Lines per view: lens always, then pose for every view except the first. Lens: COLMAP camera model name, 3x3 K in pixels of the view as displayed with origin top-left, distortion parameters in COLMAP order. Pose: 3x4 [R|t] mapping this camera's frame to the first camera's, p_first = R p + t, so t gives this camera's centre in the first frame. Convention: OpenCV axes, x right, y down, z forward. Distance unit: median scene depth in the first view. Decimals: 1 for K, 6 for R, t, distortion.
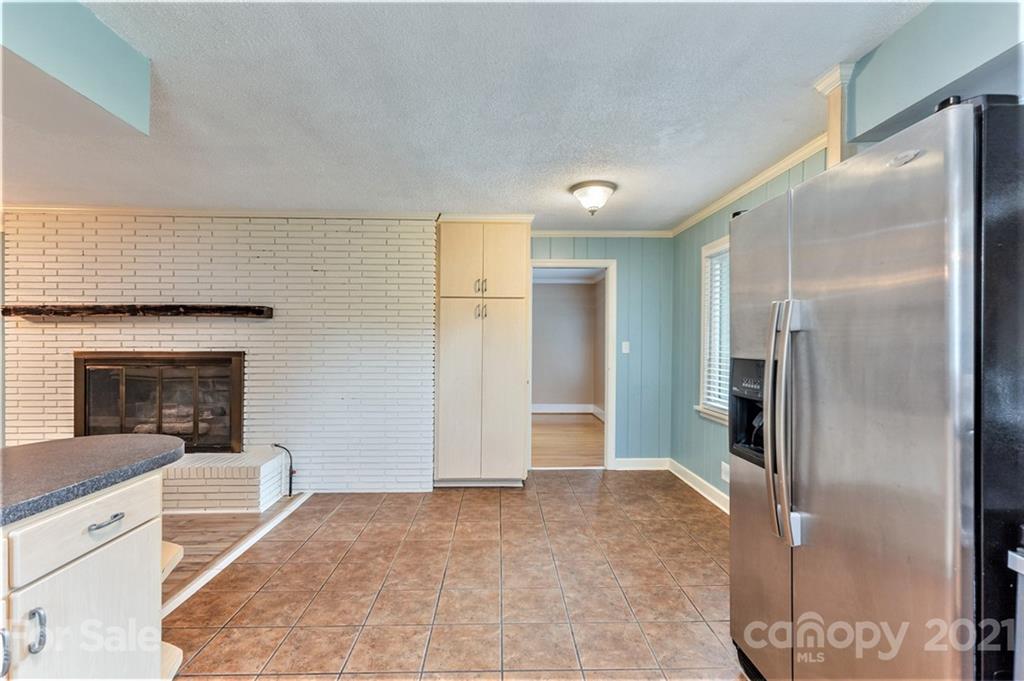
lens RADIAL K [[481.6, 0, 513.0], [0, 481.6, 342.0], [0, 0, 1]] dist [0.003242, 0.000120]
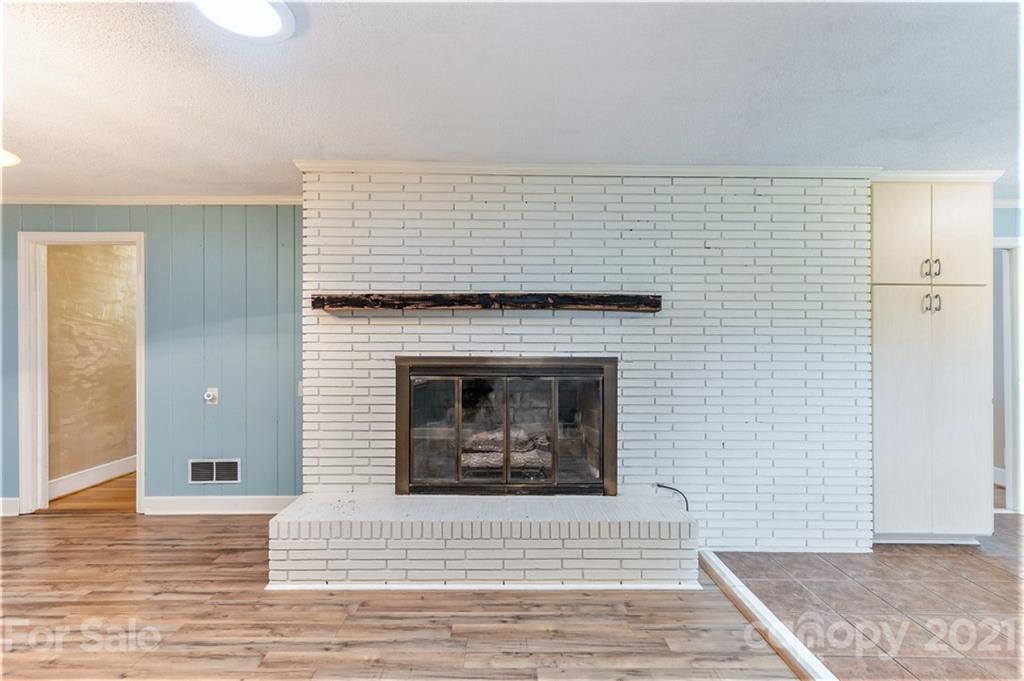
lens RADIAL K [[481.6, 0, 508.7], [0, 481.6, 337.1], [0, 0, 1]] dist [0.003242, 0.000120]
pose [[0.999593, 0.003057, -0.028353, -0.709860], [-0.003267, 0.999967, -0.007375, -0.005489], [0.028329, 0.007465, 0.999571, 0.261526]]
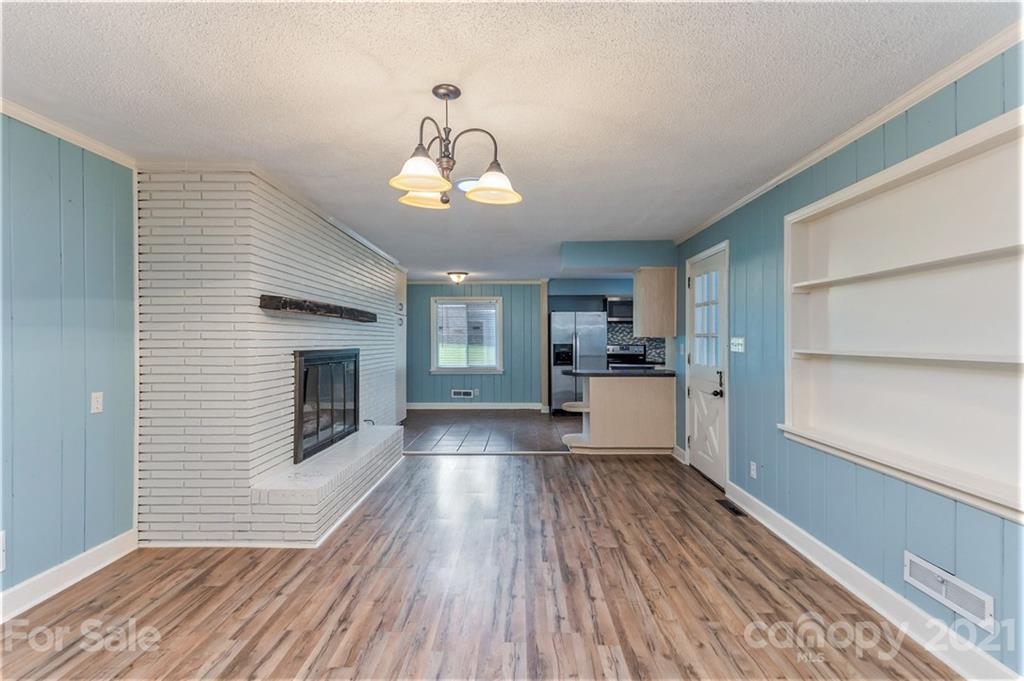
lens RADIAL K [[481.6, 0, 514.4], [0, 481.6, 340.8], [0, 0, 1]] dist [0.003242, 0.000120]
pose [[0.042631, 0.000727, 0.999091, -1.792055], [0.002805, 0.999996, -0.000848, 0.001675], [-0.999087, 0.002838, 0.042629, 0.550881]]
